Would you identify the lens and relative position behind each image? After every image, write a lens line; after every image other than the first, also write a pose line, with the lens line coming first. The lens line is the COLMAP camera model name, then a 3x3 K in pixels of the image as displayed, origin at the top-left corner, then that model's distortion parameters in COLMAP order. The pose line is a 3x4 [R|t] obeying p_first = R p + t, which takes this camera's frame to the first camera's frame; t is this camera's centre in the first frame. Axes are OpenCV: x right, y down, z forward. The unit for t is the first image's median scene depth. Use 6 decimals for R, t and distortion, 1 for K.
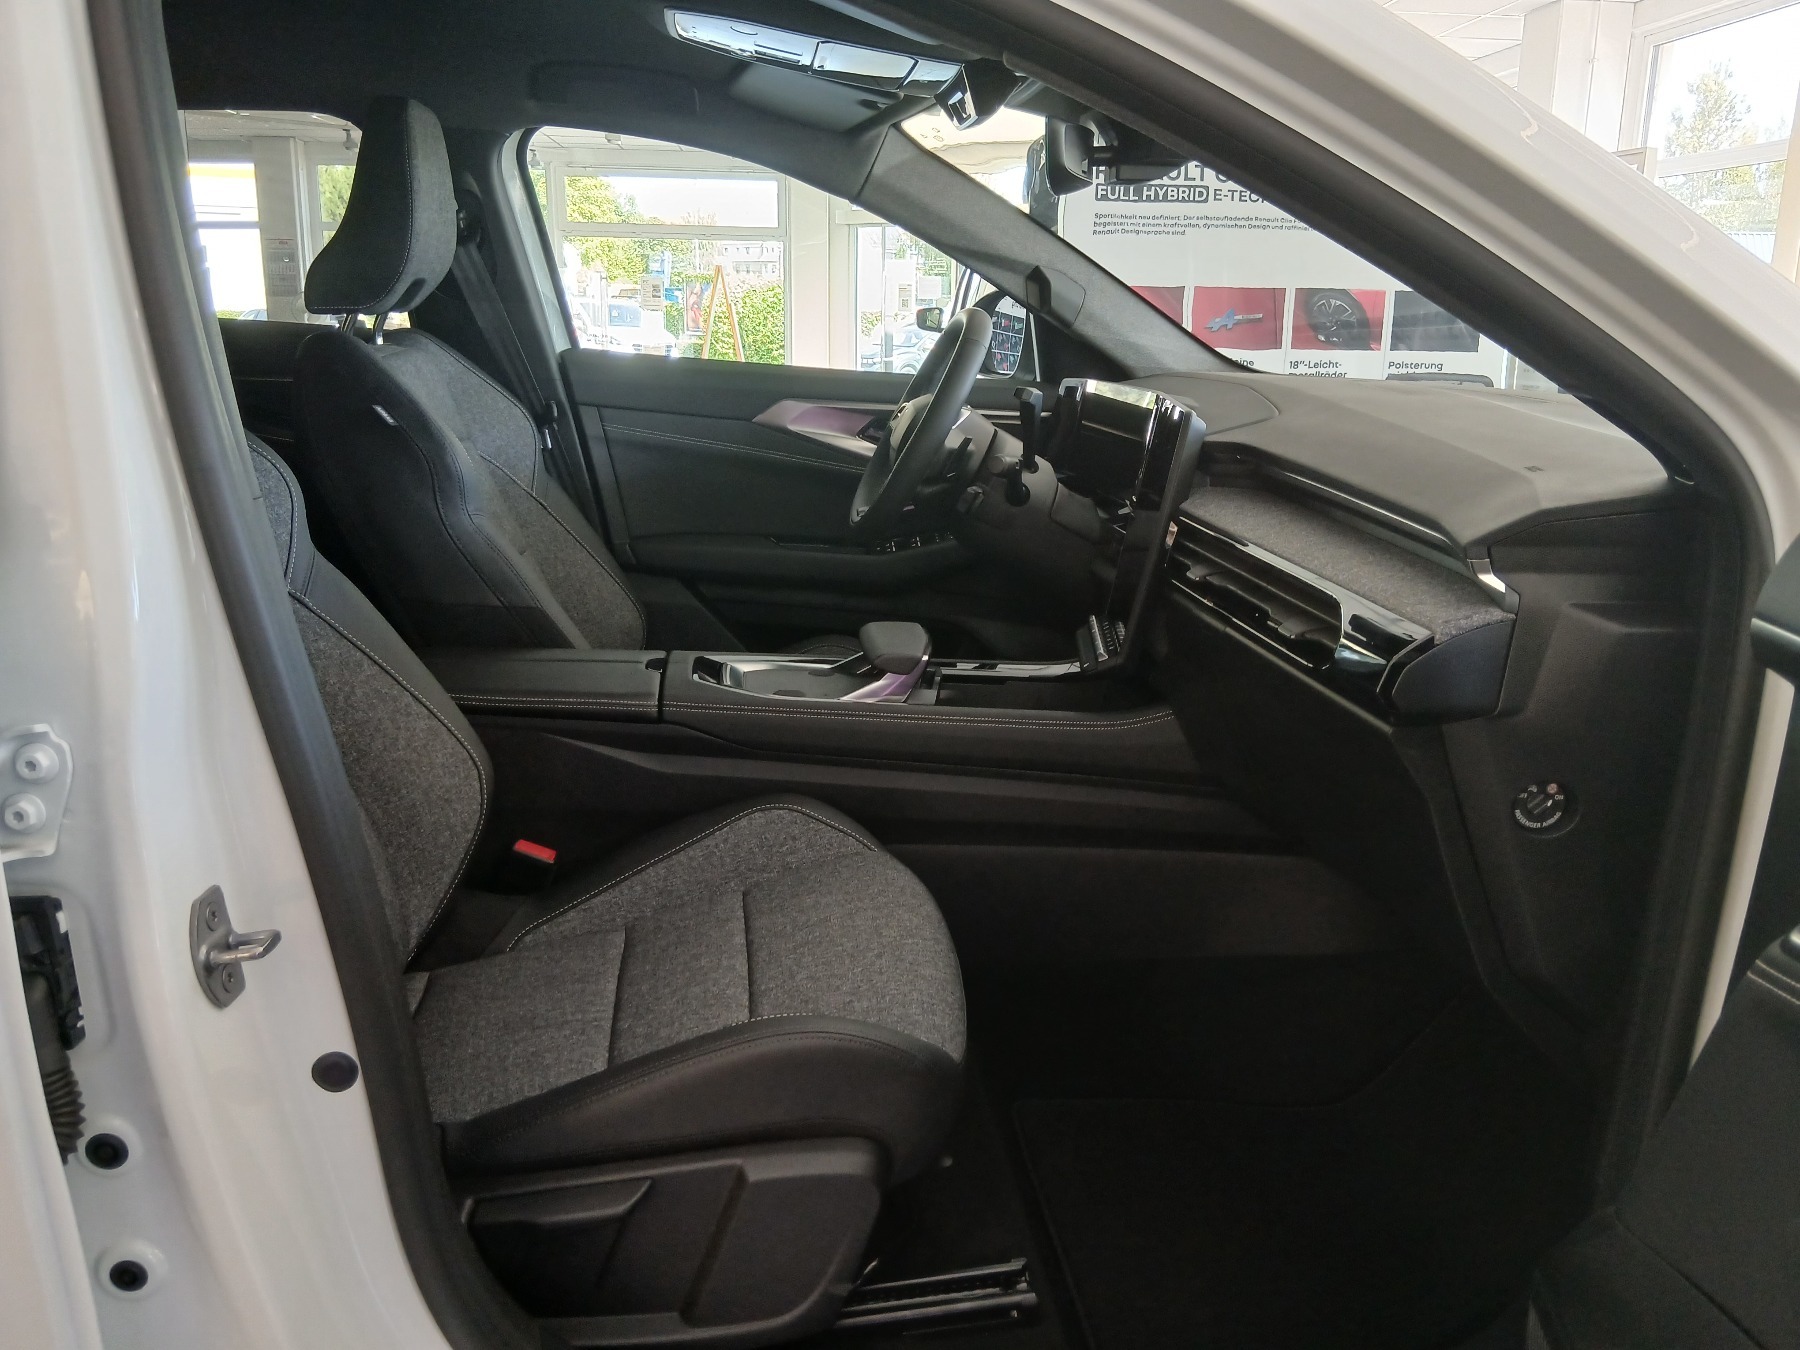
lens RADIAL K [[1358.0, 0, 900.0], [0, 1358.0, 675.0], [0, 0, 1]] dist [0.124987, -0.214211]
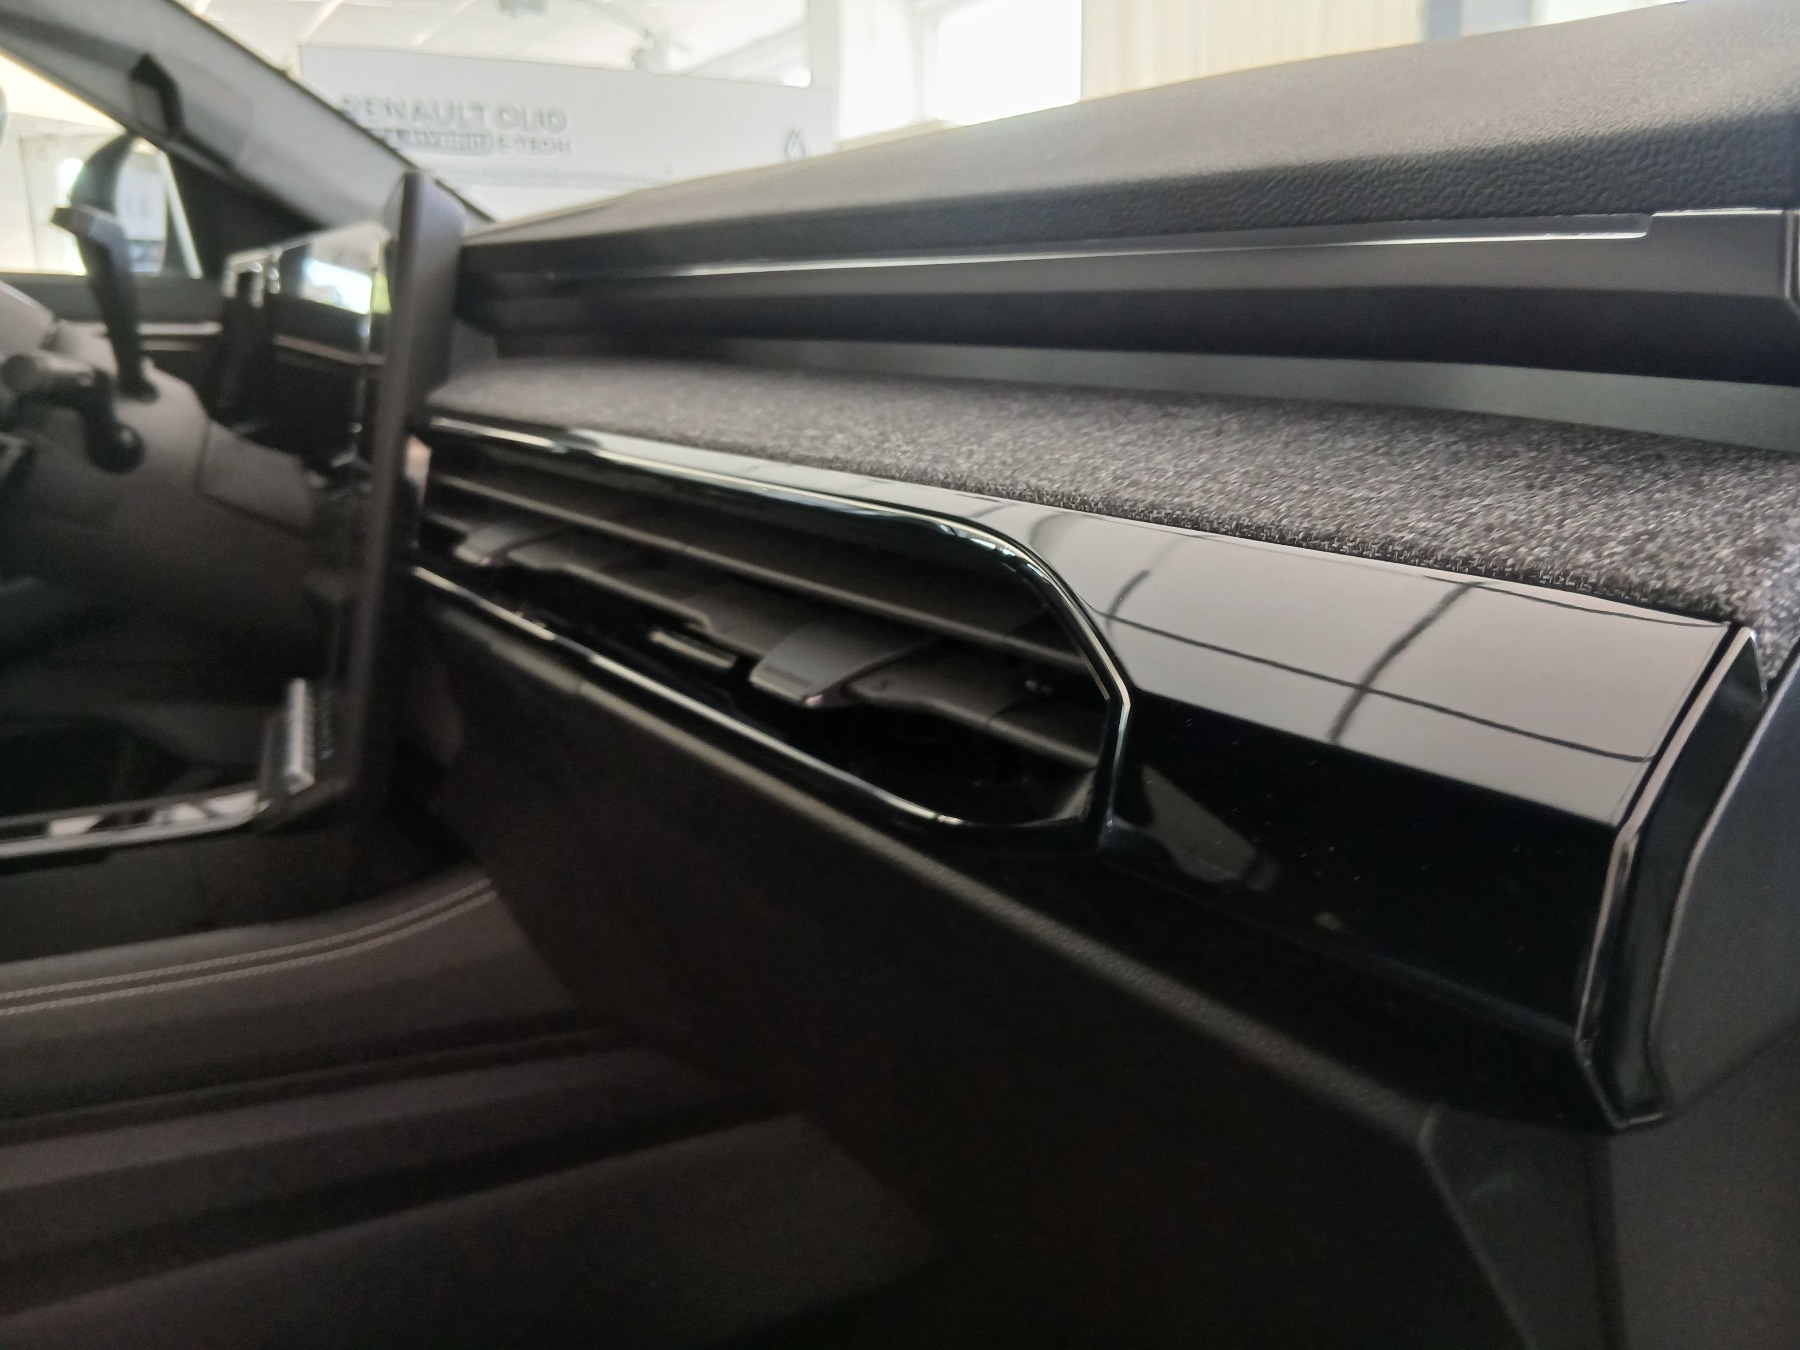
lens RADIAL K [[1358.0, 0, 900.0], [0, 1358.0, 675.0], [0, 0, 1]] dist [0.124987, -0.214211]
pose [[0.889846, -0.130206, 0.437288, 0.130624], [0.139539, 0.990157, 0.010876, -0.024273], [-0.434400, 0.051341, 0.899256, 0.535666]]
